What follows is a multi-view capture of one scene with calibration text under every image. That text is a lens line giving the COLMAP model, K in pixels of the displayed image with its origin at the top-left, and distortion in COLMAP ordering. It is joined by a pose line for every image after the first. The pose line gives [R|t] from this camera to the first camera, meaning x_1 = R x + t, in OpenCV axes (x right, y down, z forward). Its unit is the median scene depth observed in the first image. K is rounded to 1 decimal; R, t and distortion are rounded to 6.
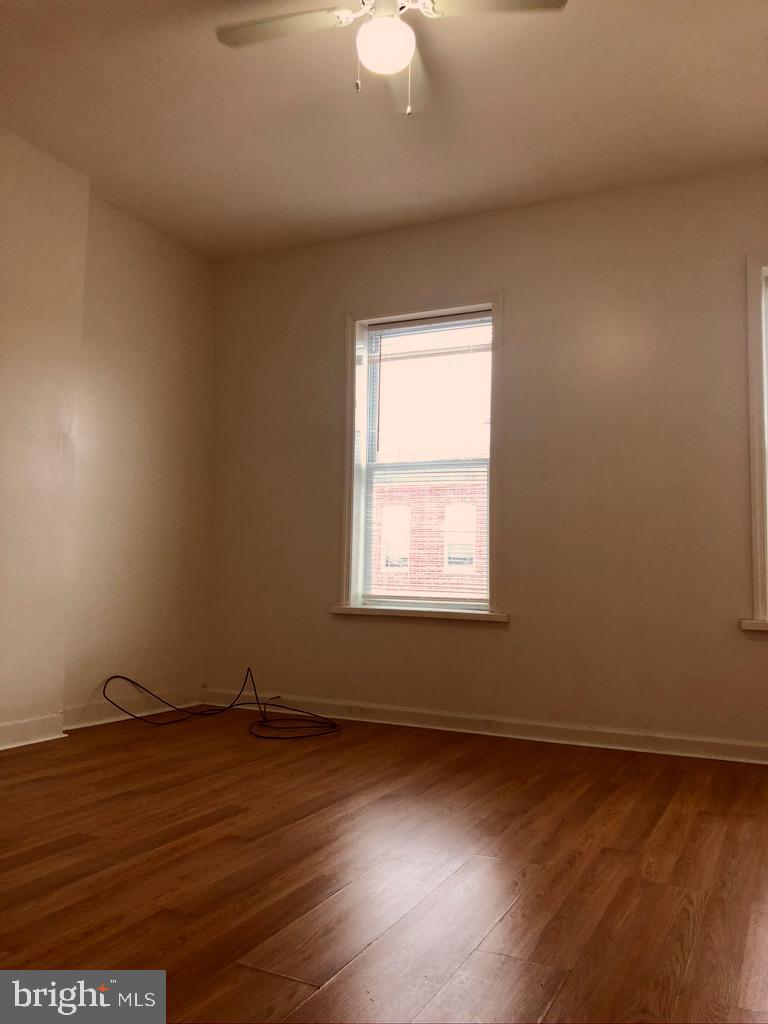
lens RADIAL K [[837.4, 0, 388.2], [0, 837.4, 516.5], [0, 0, 1]] dist [0.058547, -0.068746]
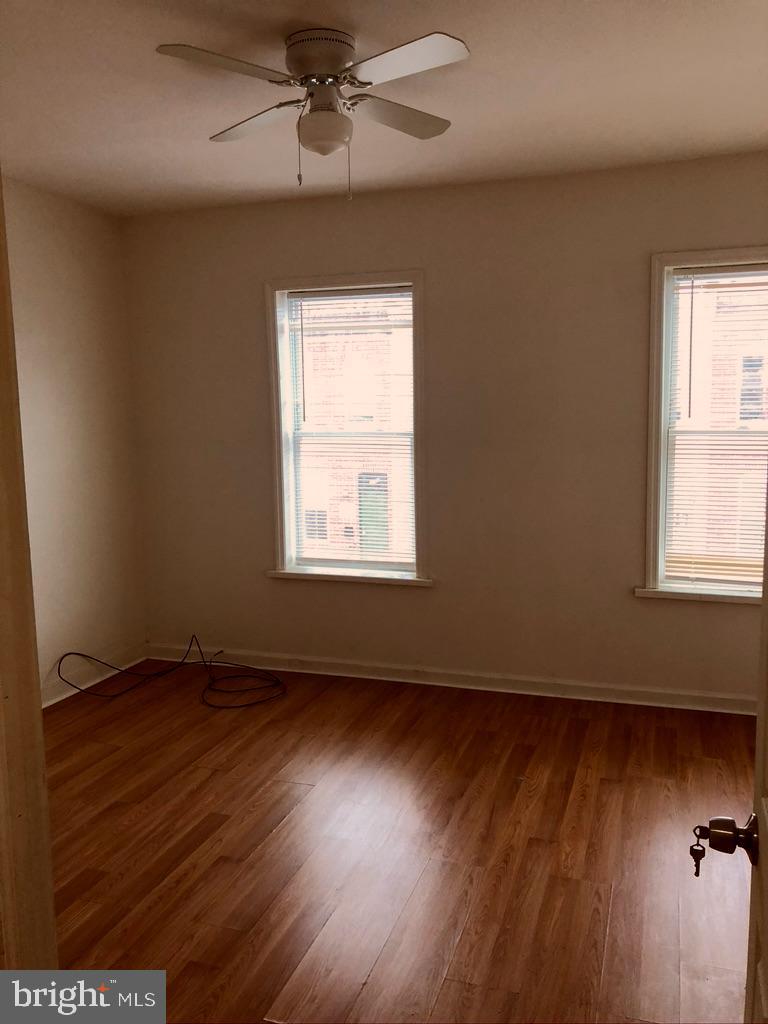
lens RADIAL K [[837.4, 0, 392.3], [0, 837.4, 514.1], [0, 0, 1]] dist [0.058547, -0.068746]
pose [[0.990894, -0.049770, 0.125108, -0.051796], [0.023733, 0.979187, 0.201570, -0.222712], [-0.132537, -0.196765, 0.971451, -0.056927]]
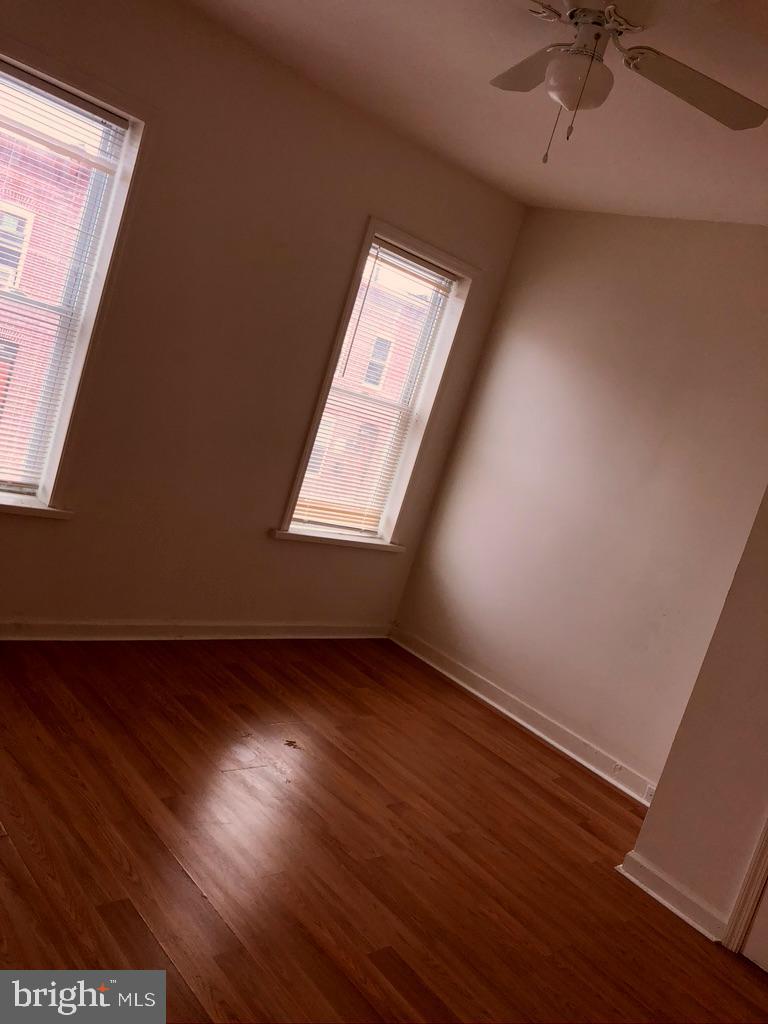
lens RADIAL K [[837.4, 0, 386.7], [0, 837.4, 505.5], [0, 0, 1]] dist [0.058547, -0.068746]
pose [[0.358462, -0.050343, 0.932186, -0.628896], [-0.348987, 0.918921, 0.183826, -0.182722], [-0.865860, -0.391216, 0.311829, 0.527751]]
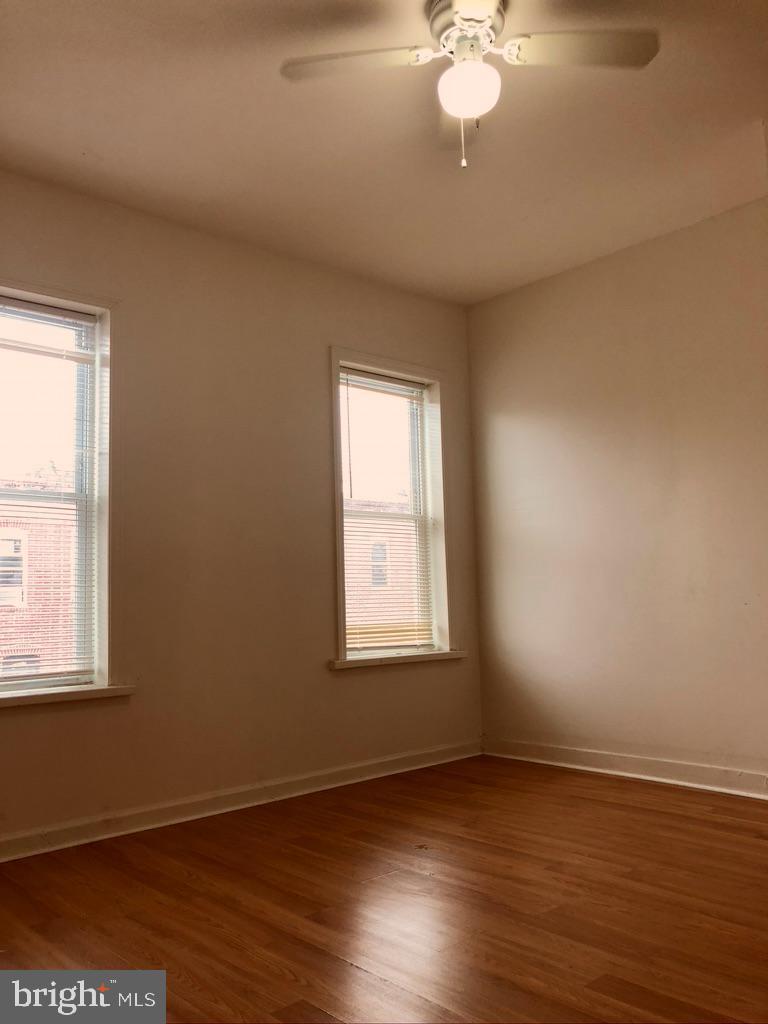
lens RADIAL K [[837.4, 0, 380.2], [0, 837.4, 511.7], [0, 0, 1]] dist [0.058547, -0.068746]
pose [[0.382568, 0.061011, 0.921911, -0.635180], [-0.028618, 0.998121, -0.054179, -0.020120], [-0.923484, -0.005656, 0.383595, 0.519318]]
